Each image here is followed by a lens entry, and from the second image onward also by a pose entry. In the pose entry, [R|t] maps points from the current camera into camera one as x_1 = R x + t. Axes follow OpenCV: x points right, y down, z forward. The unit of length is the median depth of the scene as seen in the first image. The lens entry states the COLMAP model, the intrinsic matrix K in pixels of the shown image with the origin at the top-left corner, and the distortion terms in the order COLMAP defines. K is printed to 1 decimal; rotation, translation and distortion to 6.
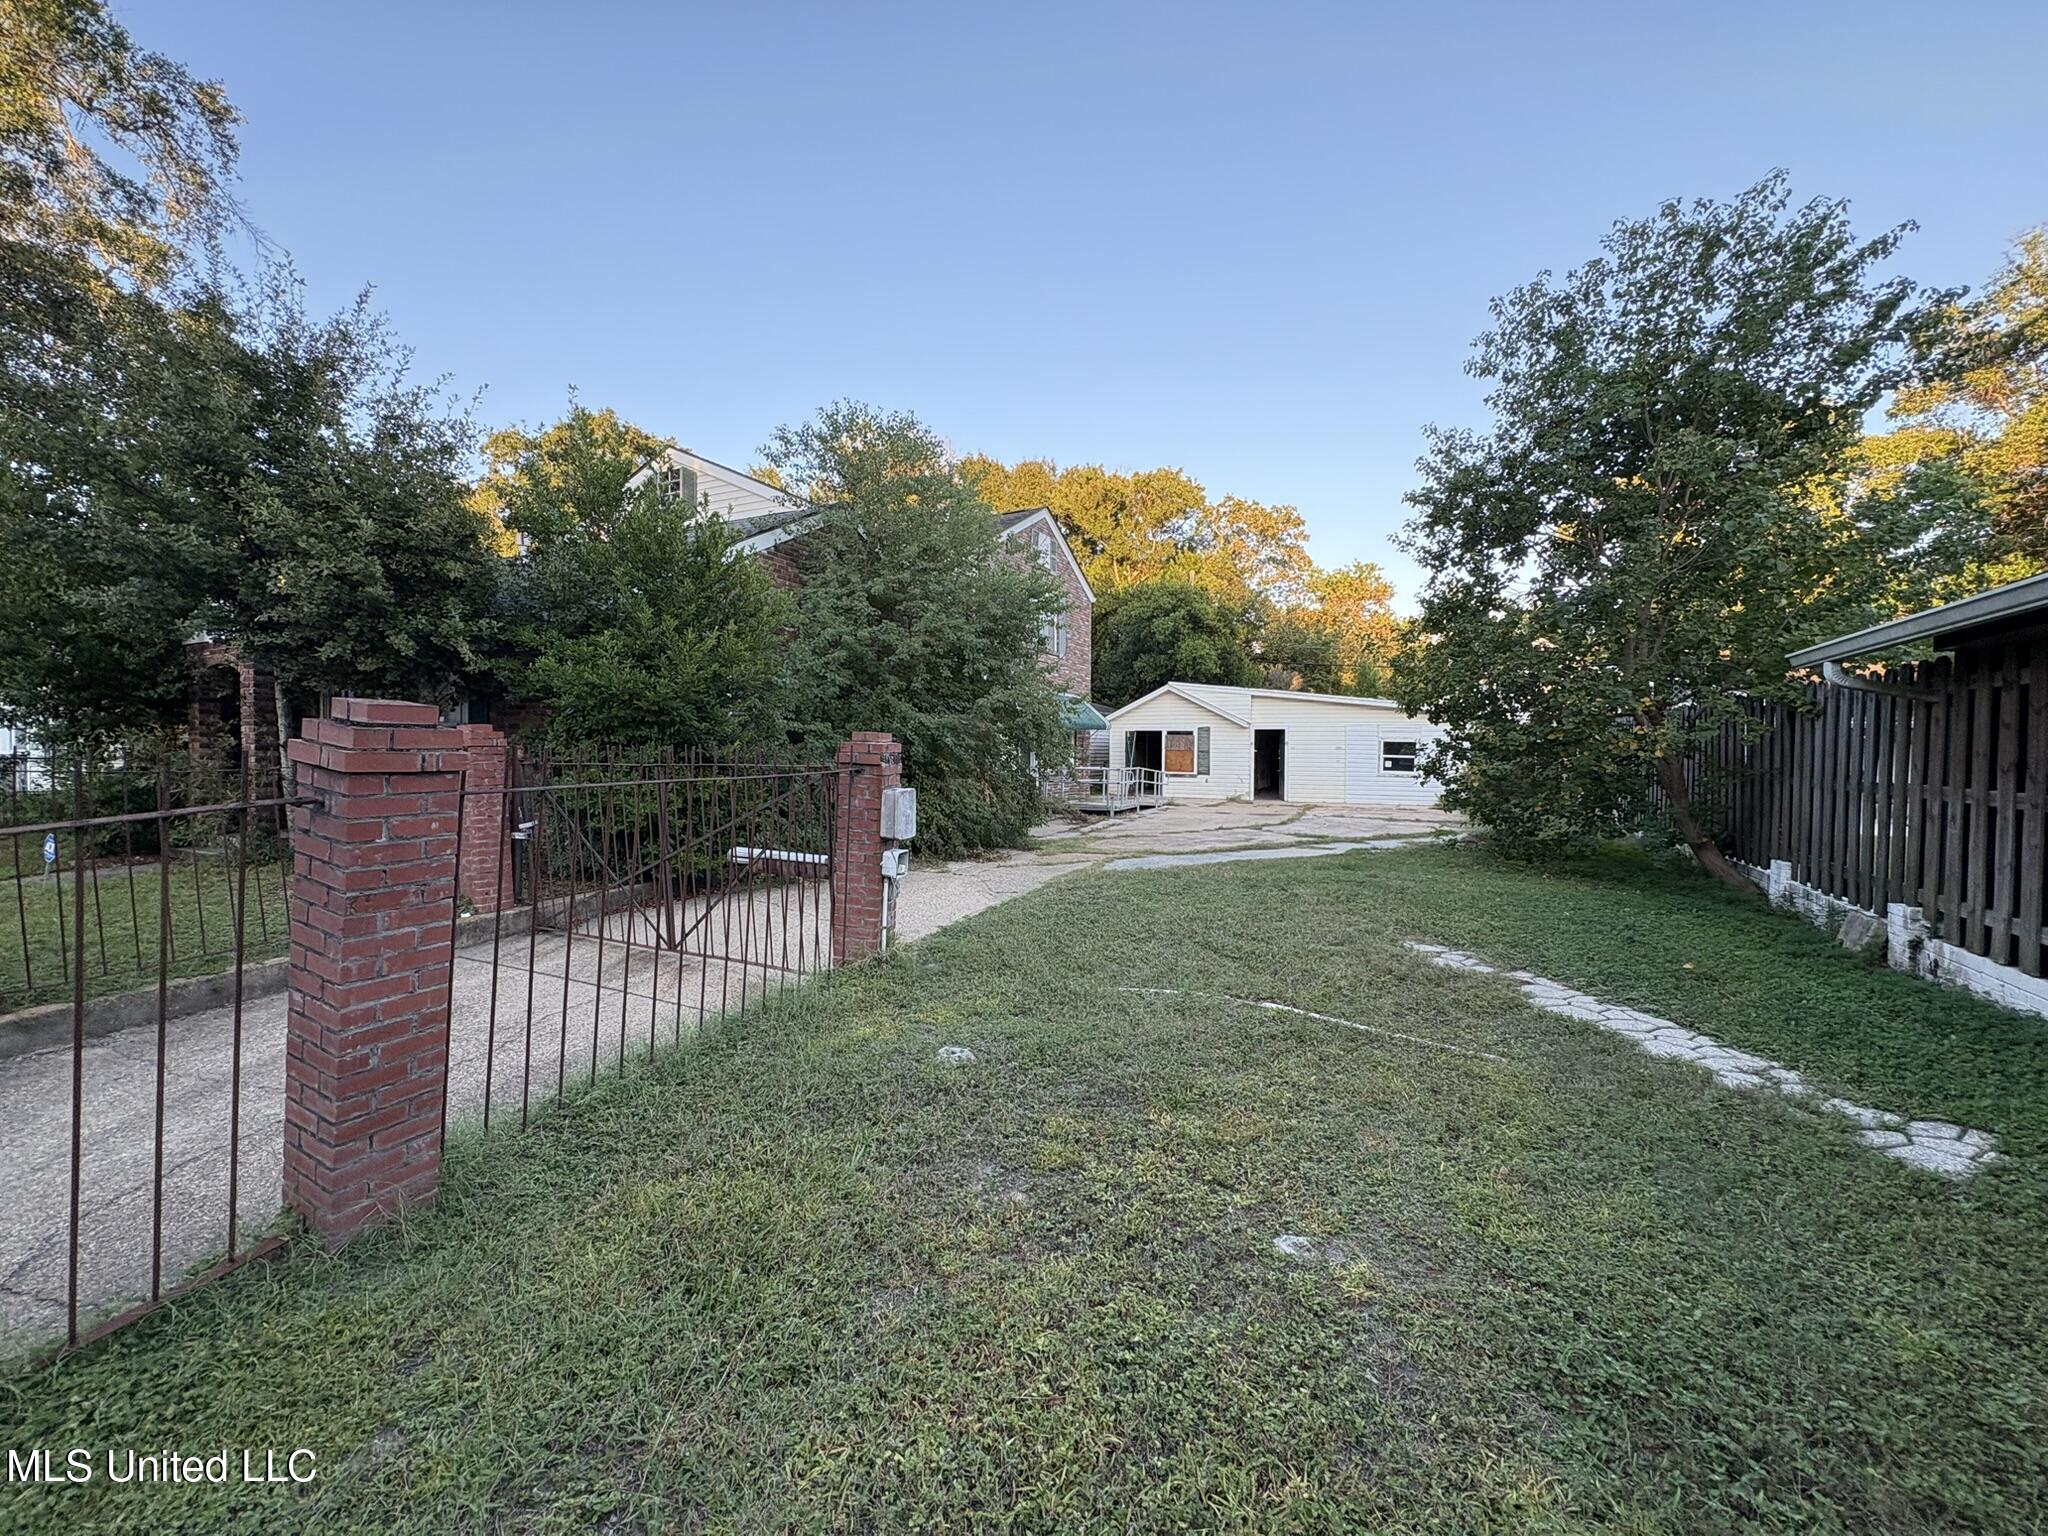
lens RADIAL K [[815.2, 0, 1015.1], [0, 815.2, 767.7], [0, 0, 1]] dist [0.000970, -0.000261]
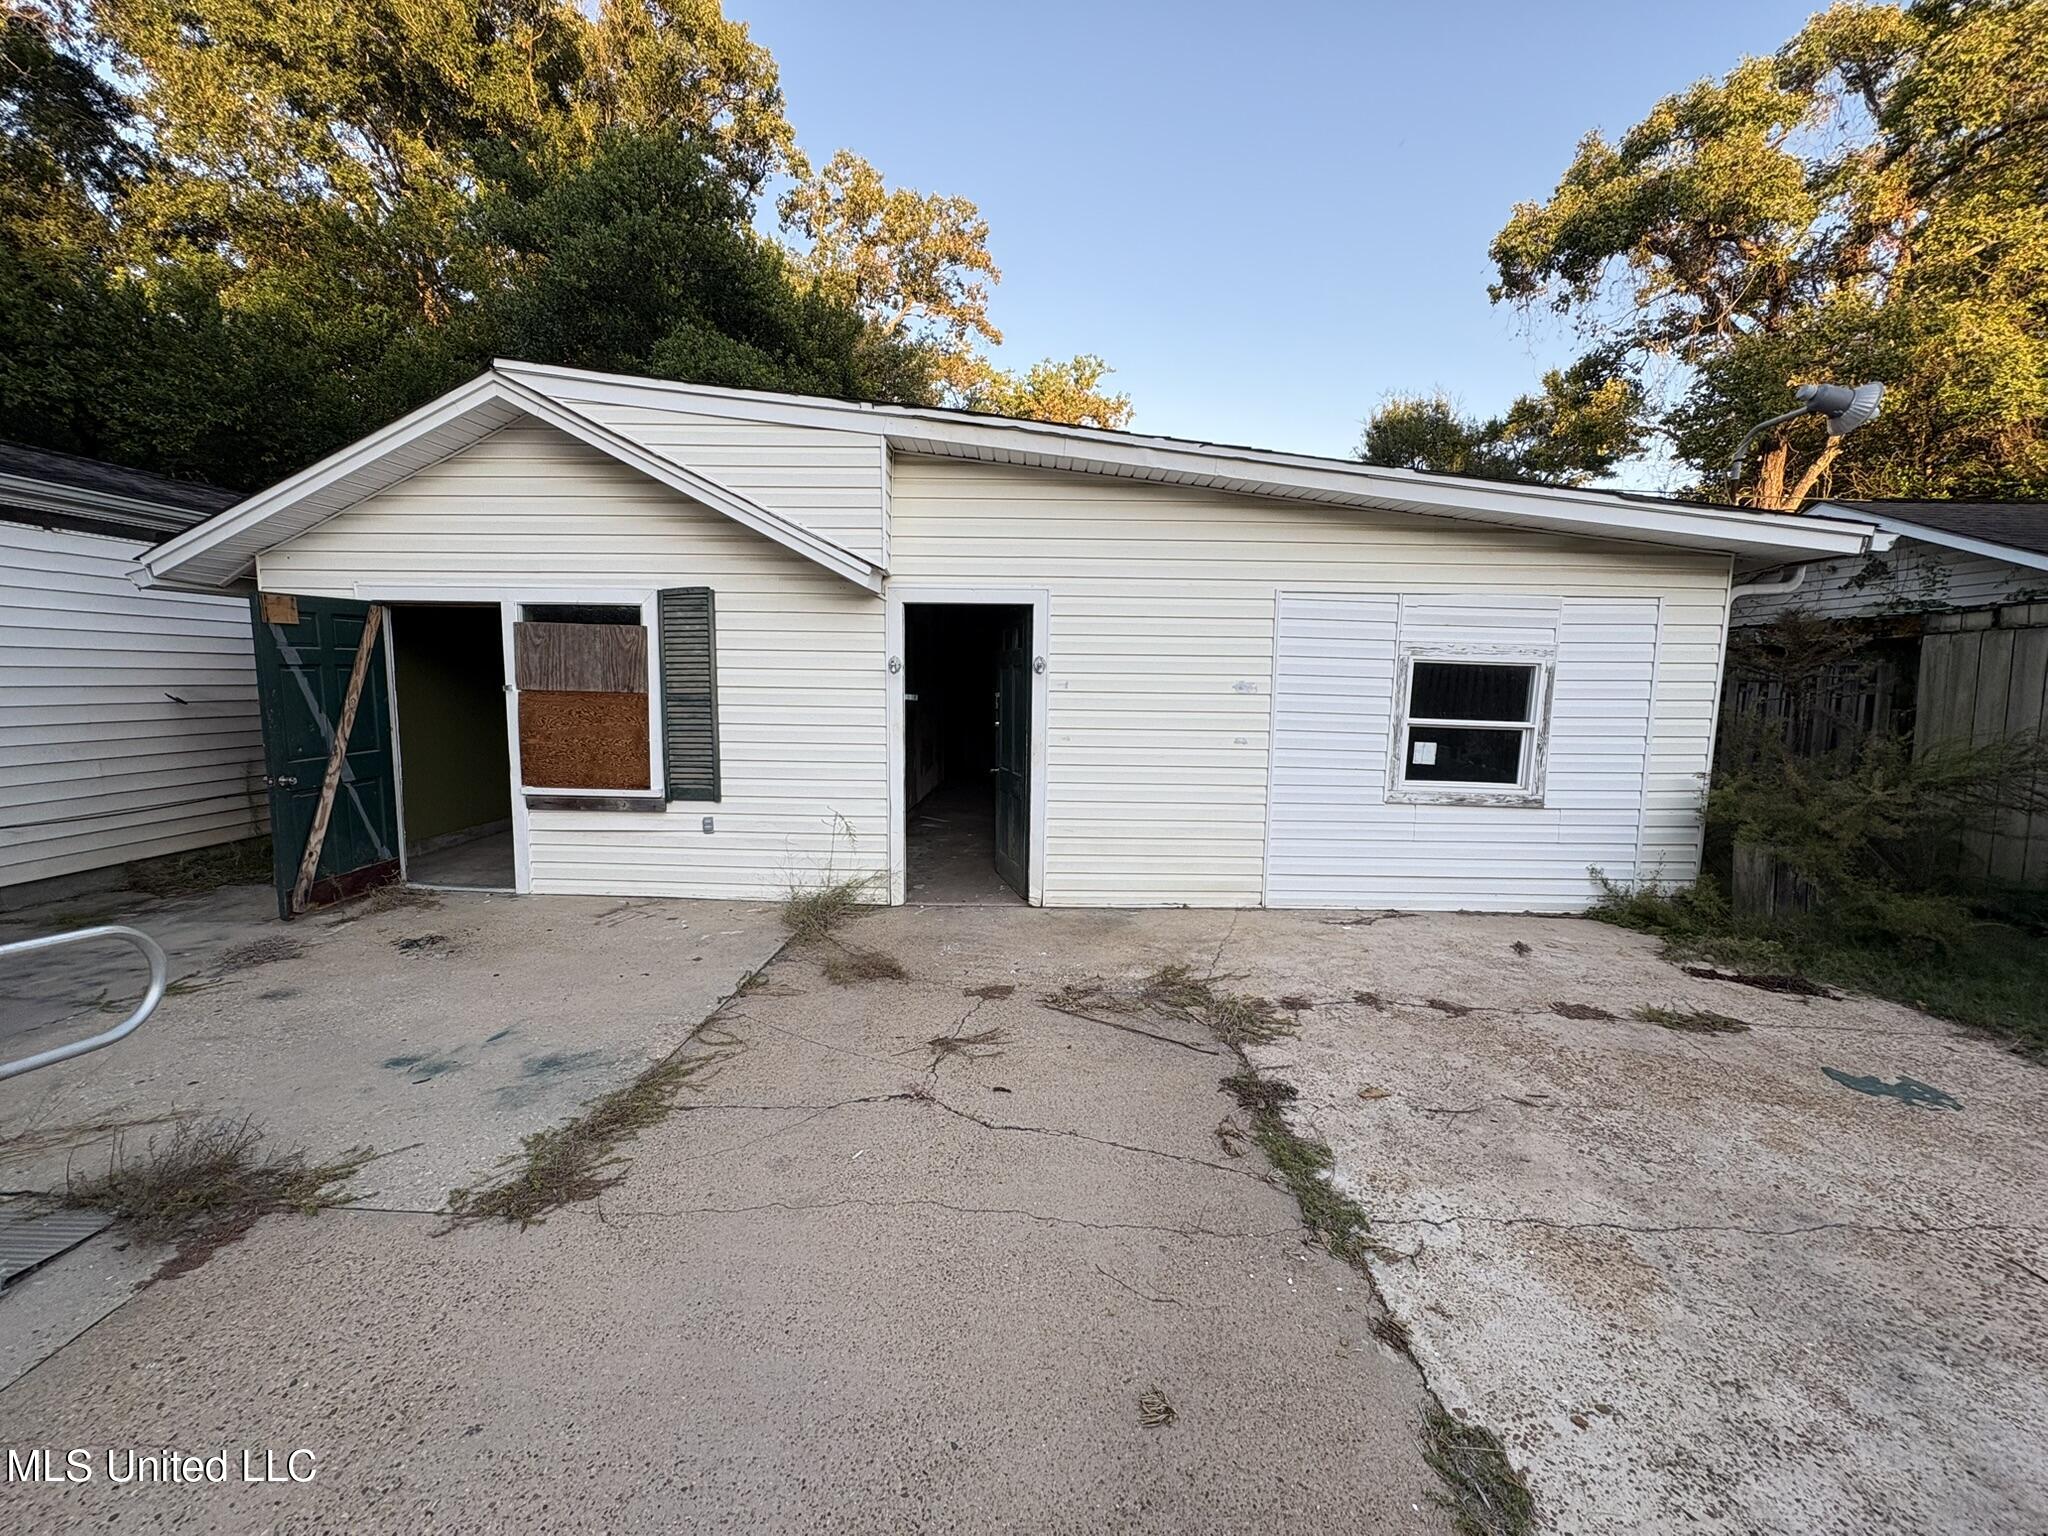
lens RADIAL K [[815.2, 0, 1017.4], [0, 815.2, 765.4], [0, 0, 1]] dist [0.000970, -0.000261]
pose [[0.910555, -0.036699, 0.411755, 0.217240], [0.002096, 0.996449, 0.084175, -0.019930], [-0.413382, -0.075783, 0.907399, 0.743609]]
